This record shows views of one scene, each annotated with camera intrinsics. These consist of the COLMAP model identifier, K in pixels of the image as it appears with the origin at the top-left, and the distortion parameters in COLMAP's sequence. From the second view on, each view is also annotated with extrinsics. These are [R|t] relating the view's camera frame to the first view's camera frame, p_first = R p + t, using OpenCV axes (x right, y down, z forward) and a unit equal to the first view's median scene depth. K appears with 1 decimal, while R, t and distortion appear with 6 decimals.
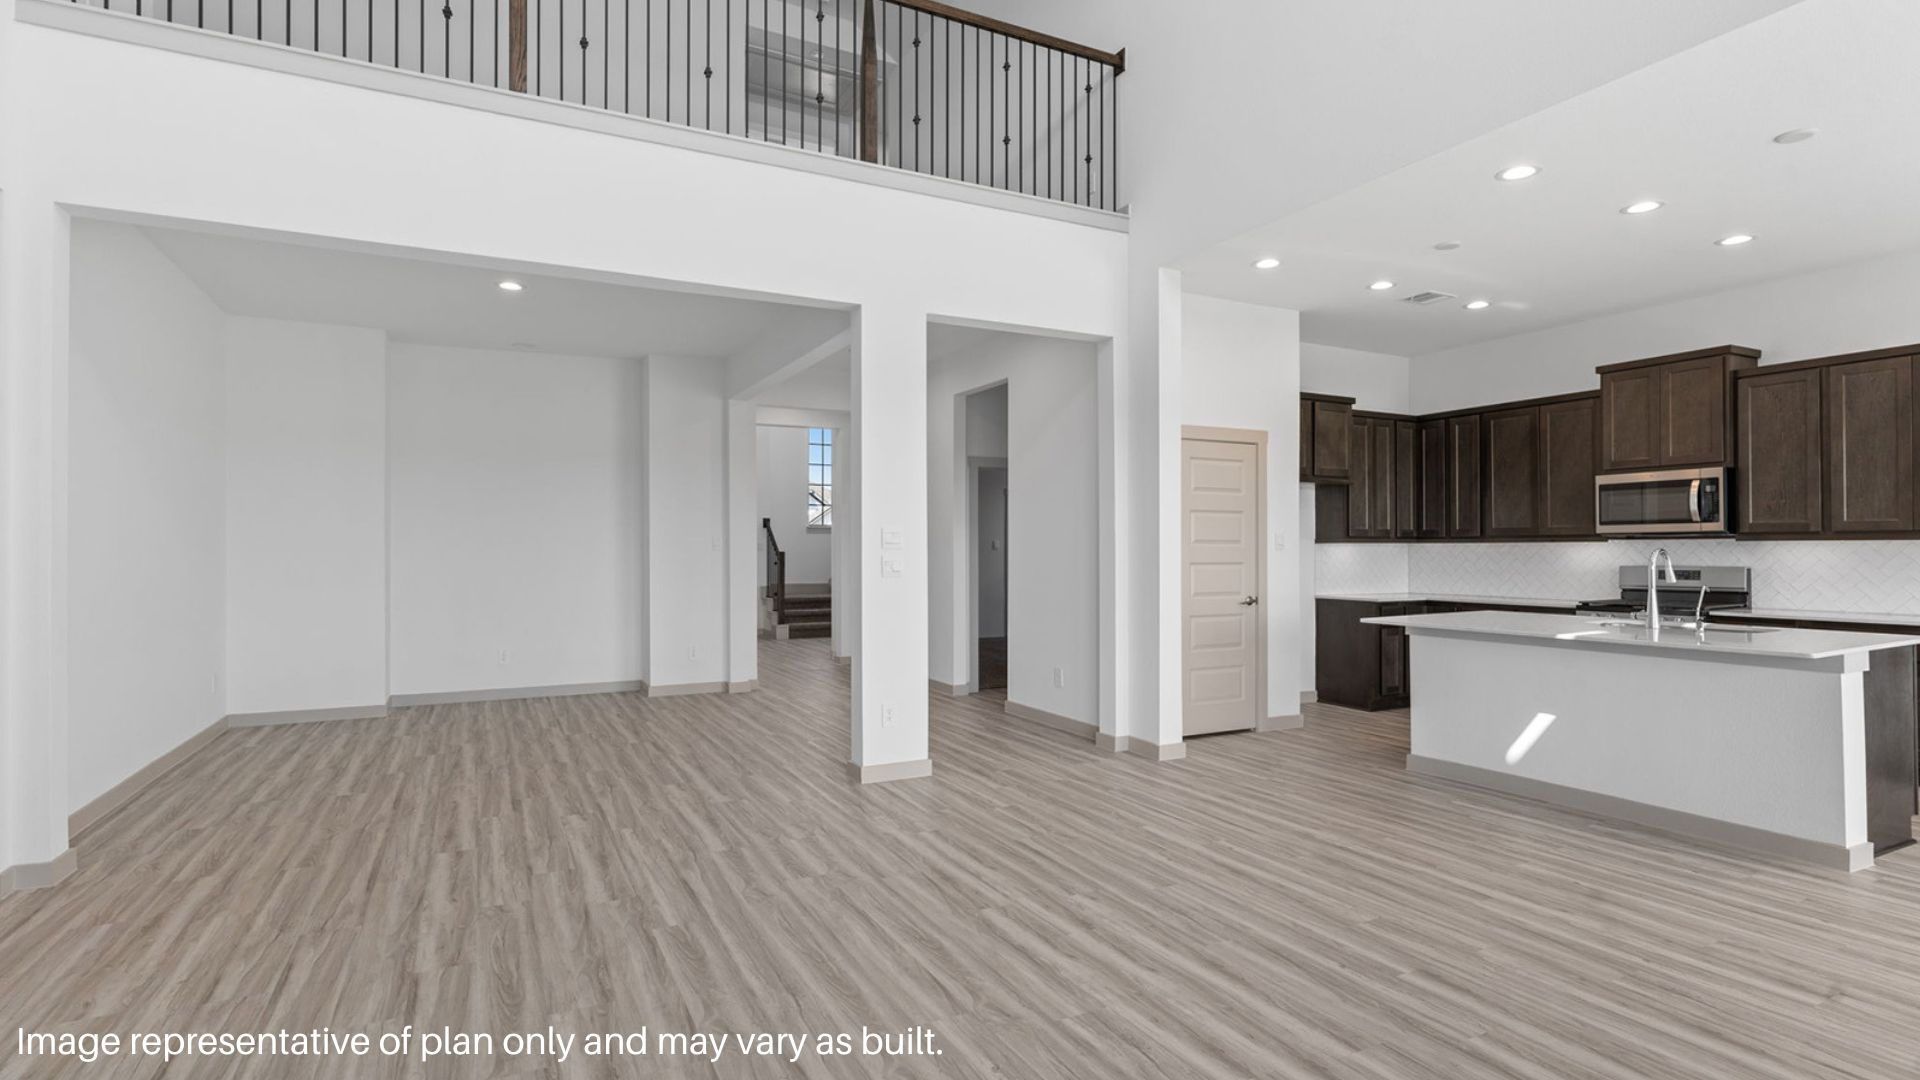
lens RADIAL K [[930.1, 0, 948.7], [0, 930.1, 540.1], [0, 0, 1]] dist [0.002014, -0.000033]
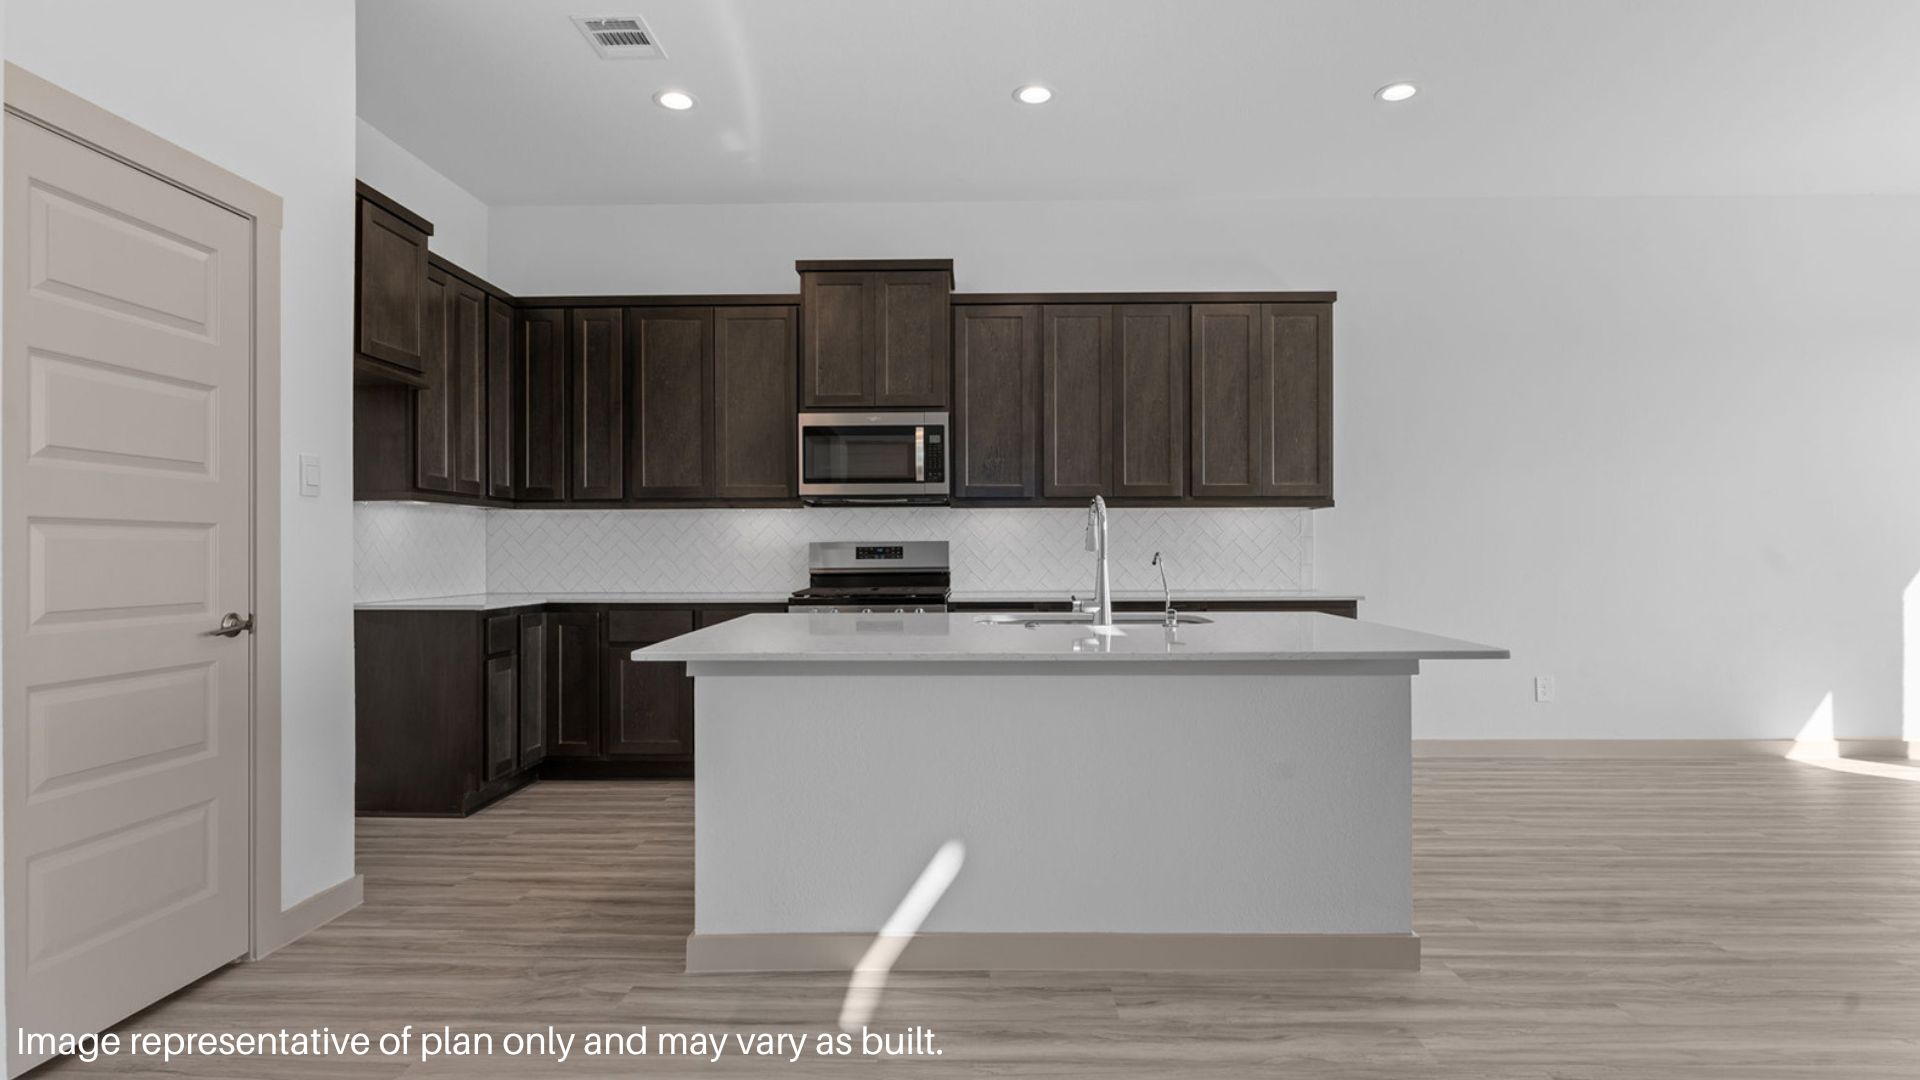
lens RADIAL K [[950.6, 0, 973.8], [0, 950.6, 545.8], [0, 0, 1]] dist [-0.000439, 0.000434]
pose [[0.467416, 0.003830, 0.884029, 0.136301], [-0.006700, 0.999977, -0.000789, 0.034687], [-0.884012, -0.005554, 0.467431, 0.615796]]
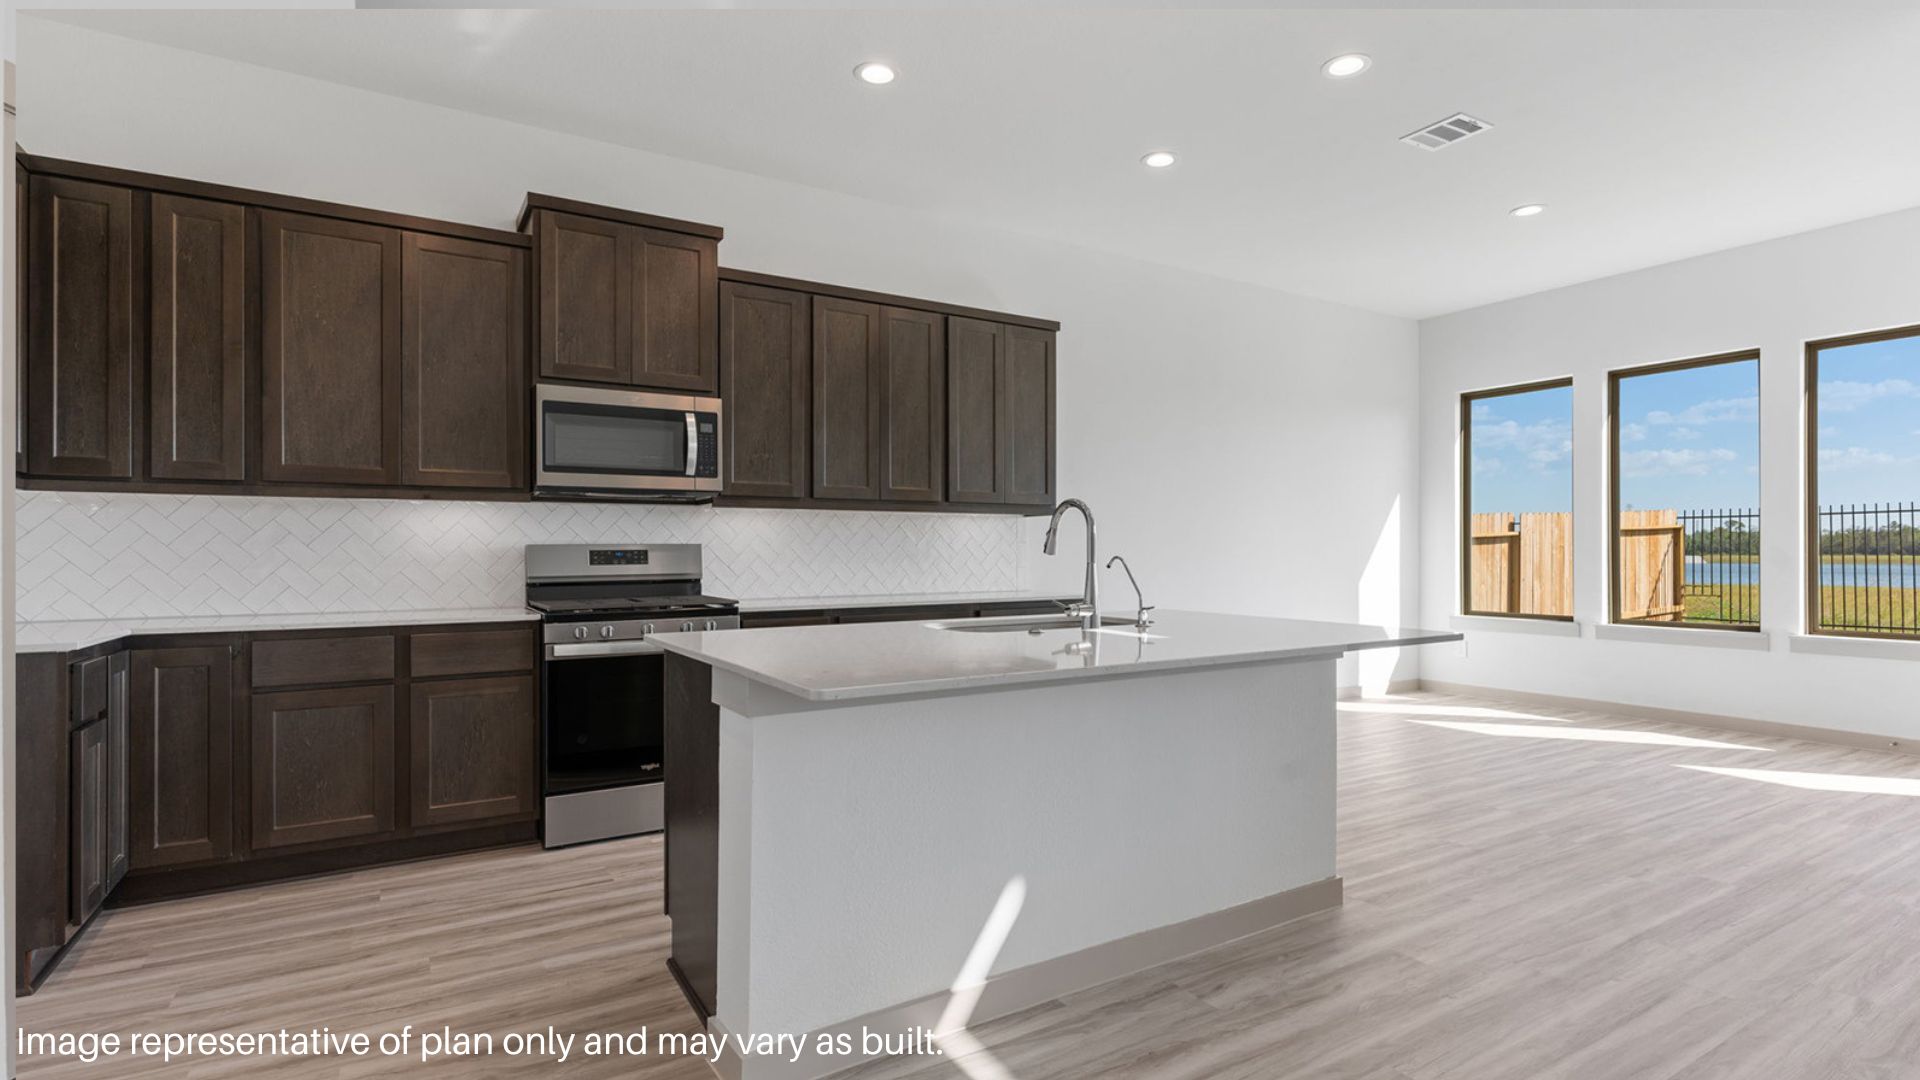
lens RADIAL K [[928.3, 0, 978.4], [0, 928.3, 544.9], [0, 0, 1]] dist [0.002078, 0.000162]
pose [[-0.088576, 0.009598, 0.996023, 0.125788], [-0.007609, 0.999918, -0.010312, 0.036661], [-0.996040, -0.008492, -0.088496, 0.882950]]
